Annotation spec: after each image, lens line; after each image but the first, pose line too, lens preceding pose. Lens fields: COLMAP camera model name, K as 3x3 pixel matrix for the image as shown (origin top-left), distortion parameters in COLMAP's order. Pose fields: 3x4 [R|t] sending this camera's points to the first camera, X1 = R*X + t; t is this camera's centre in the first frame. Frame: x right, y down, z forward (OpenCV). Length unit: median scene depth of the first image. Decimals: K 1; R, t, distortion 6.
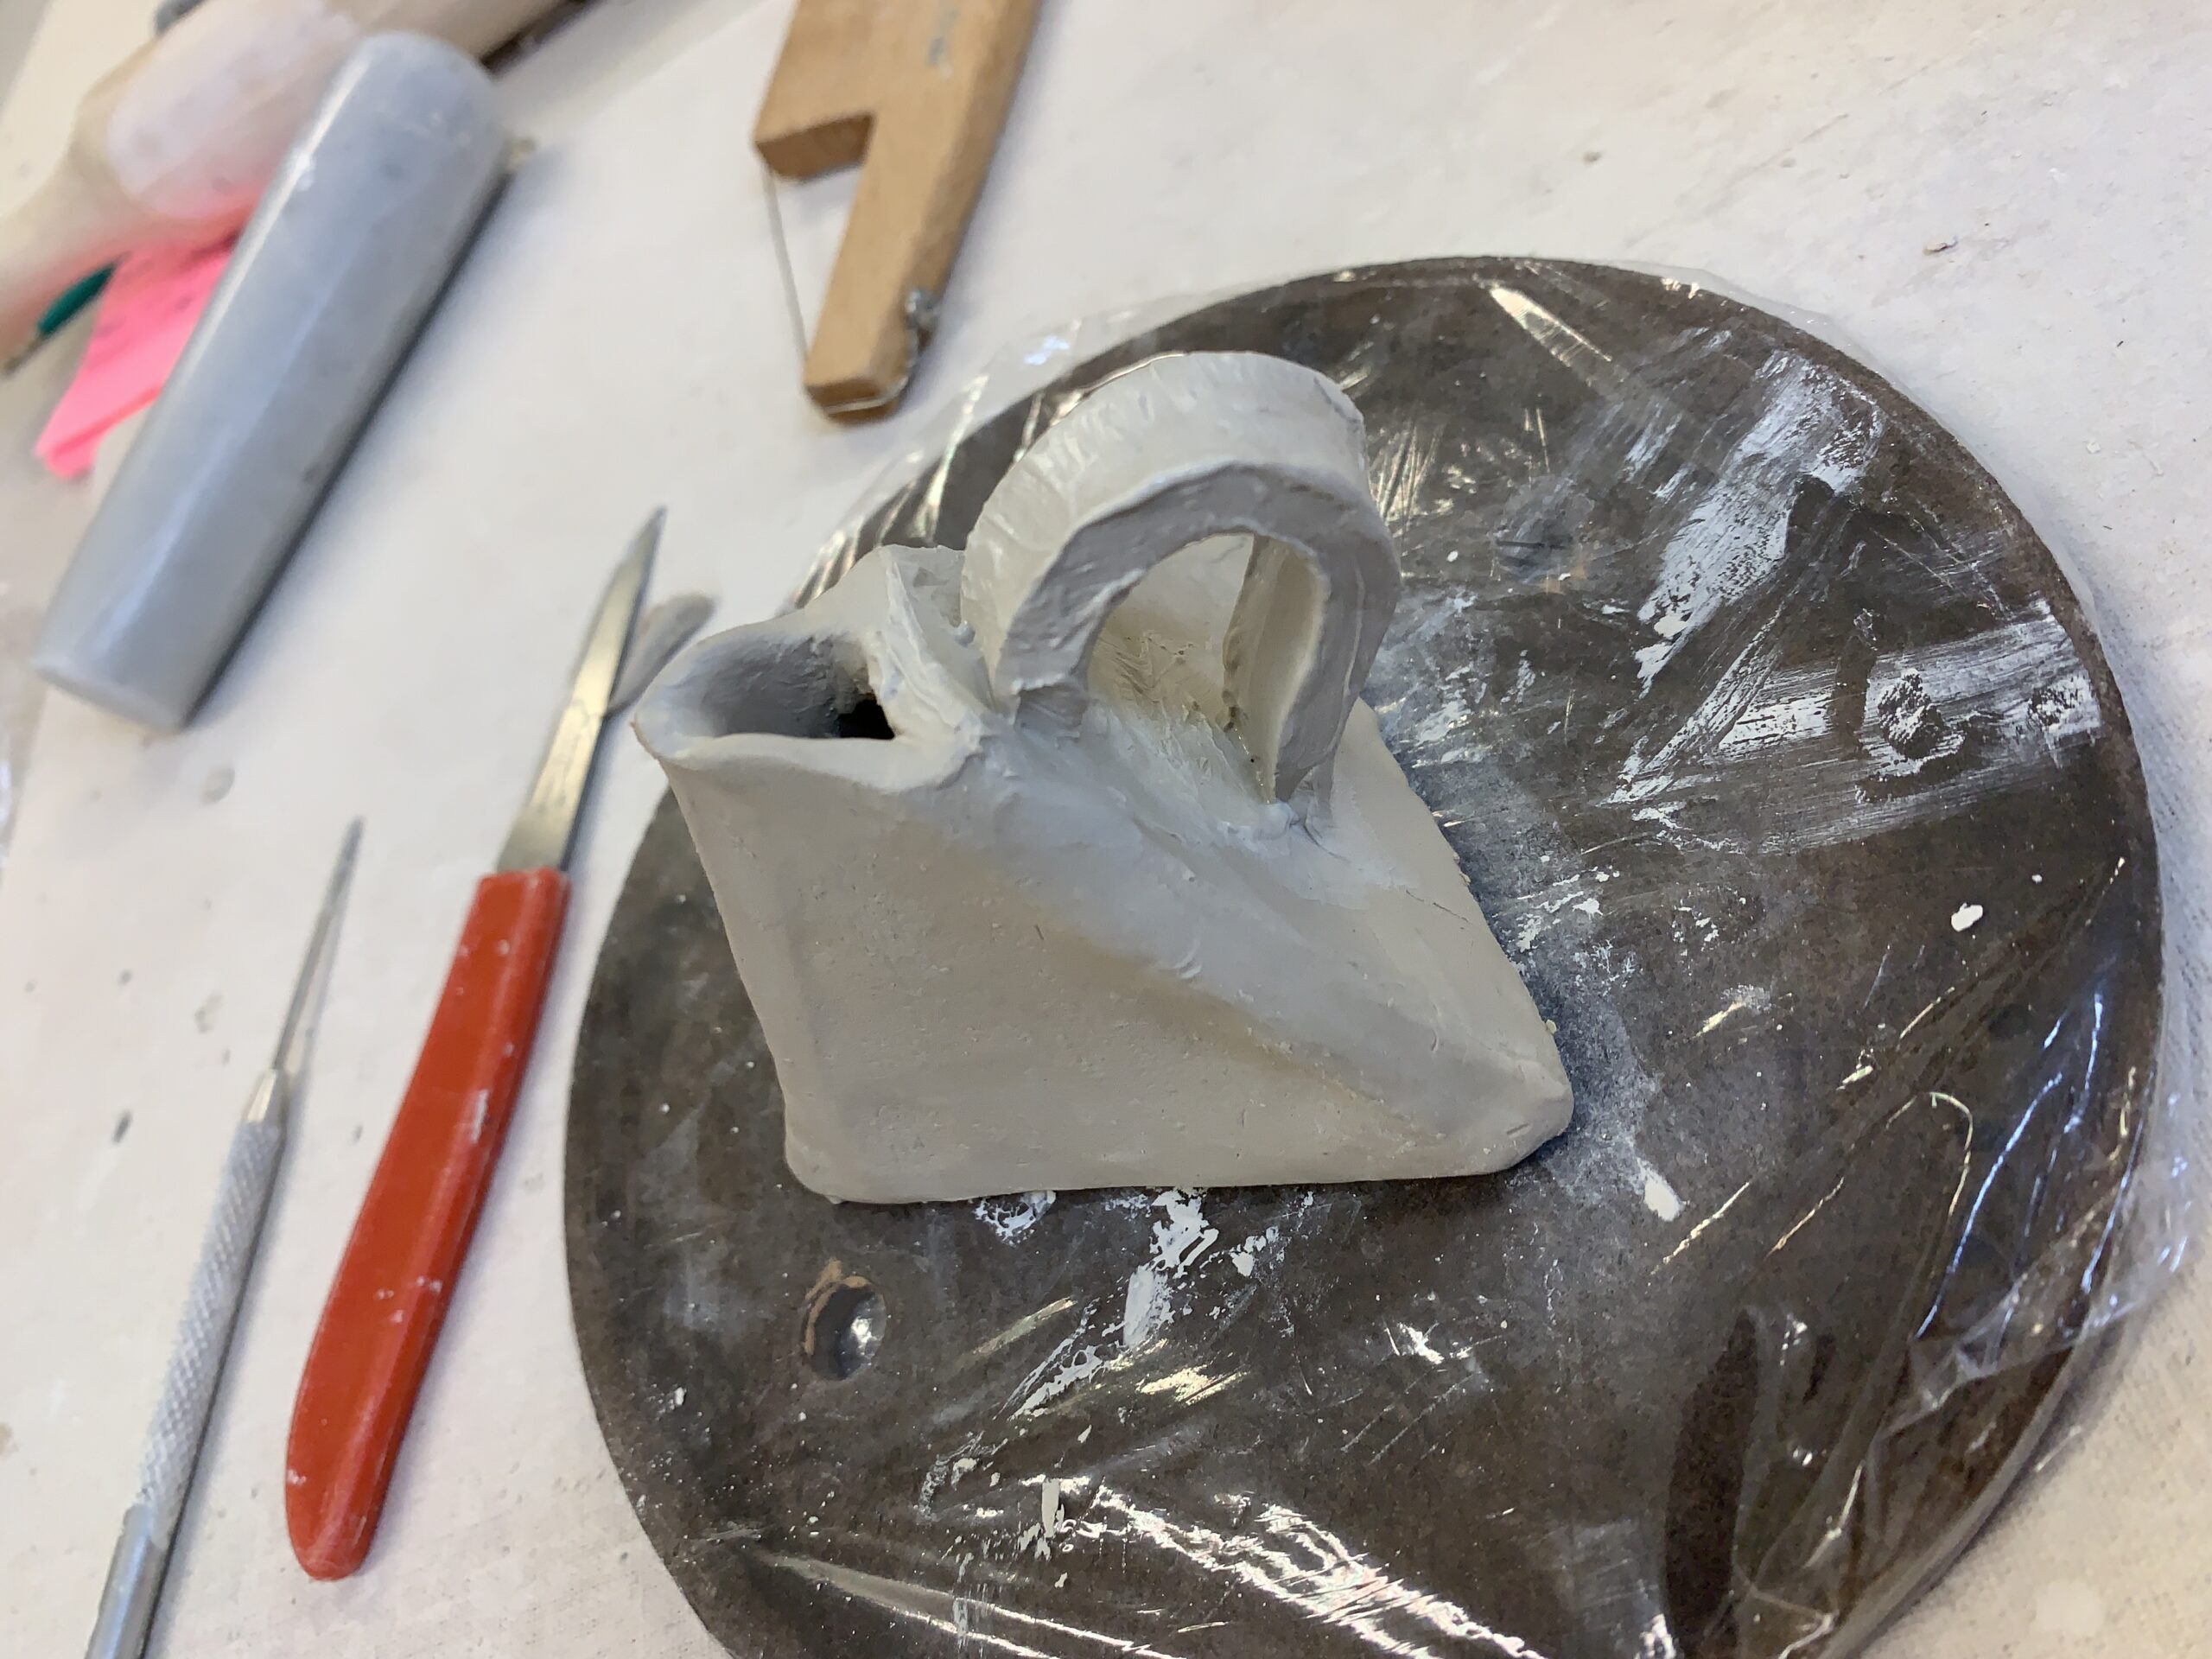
lens RADIAL K [[1697.9, 0, 1095.7], [0, 1697.9, 846.8], [0, 0, 1]] dist [0.008594, -0.027759]
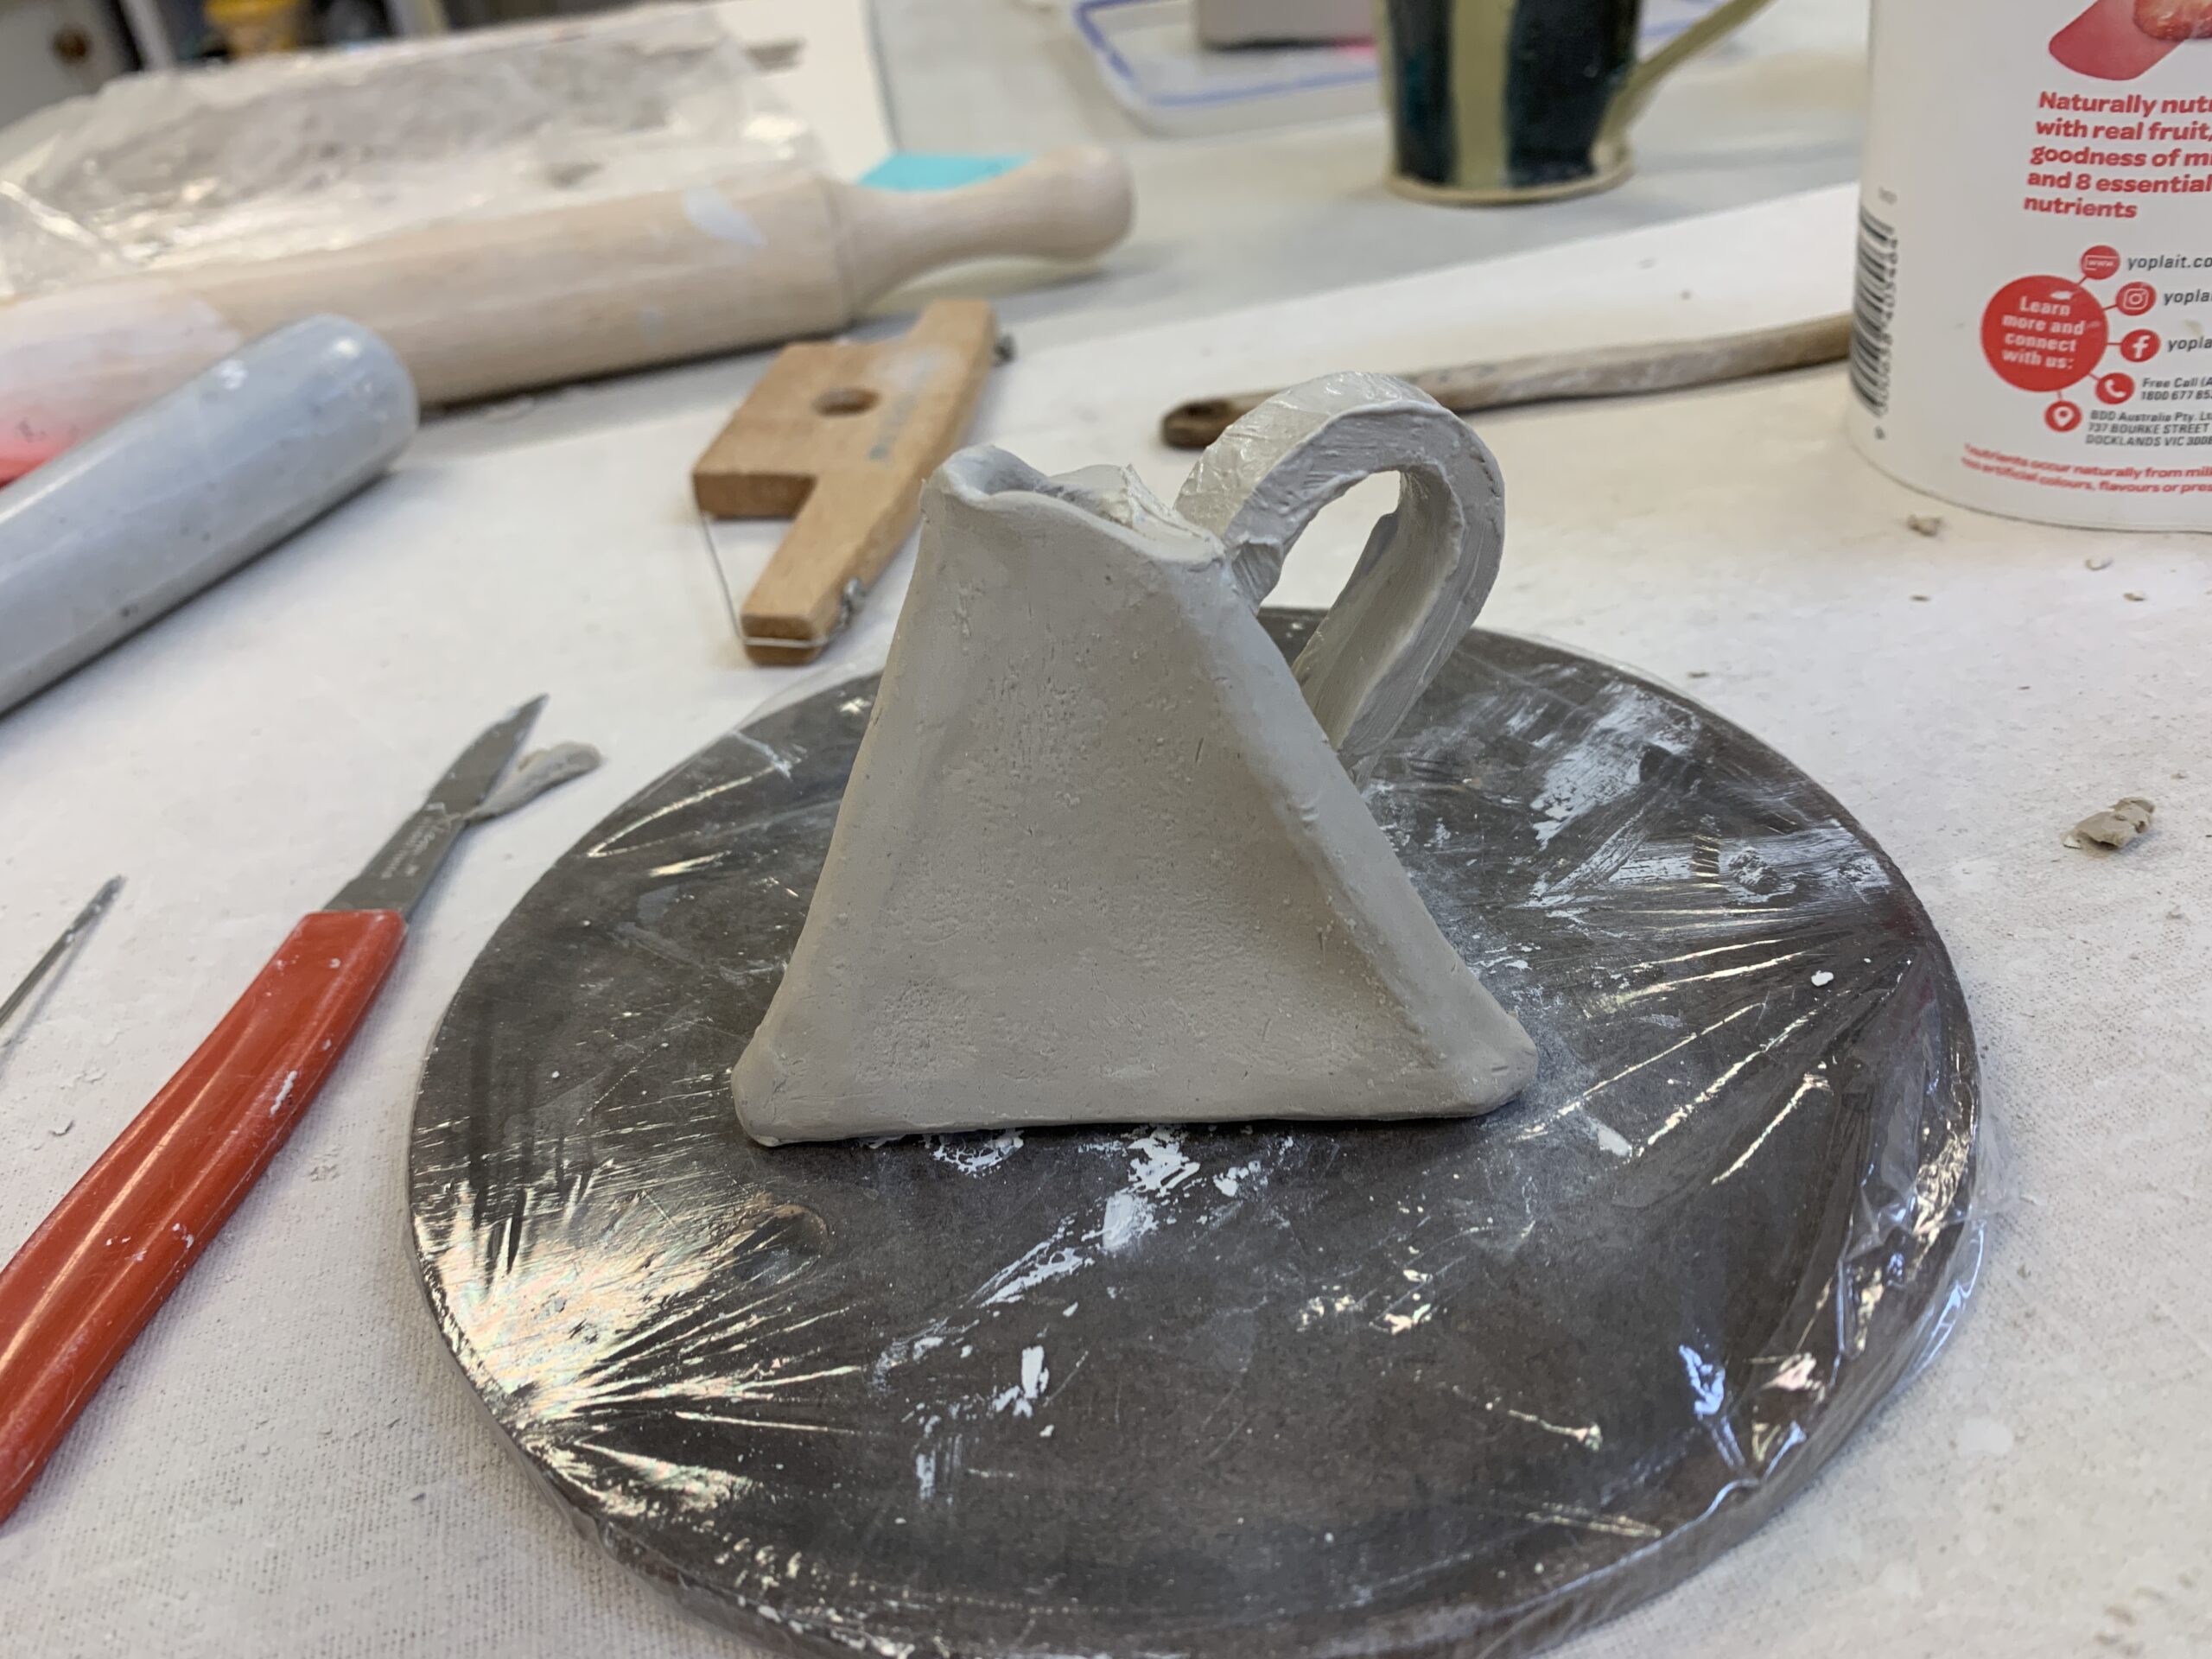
lens RADIAL K [[1697.9, 0, 1083.8], [0, 1697.9, 831.5], [0, 0, 1]] dist [0.008594, -0.027759]
pose [[0.928594, 0.281283, 0.242061, -0.309978], [-0.148467, 0.879399, -0.452343, 0.531002], [-0.340105, 0.384104, 0.858366, 0.027443]]
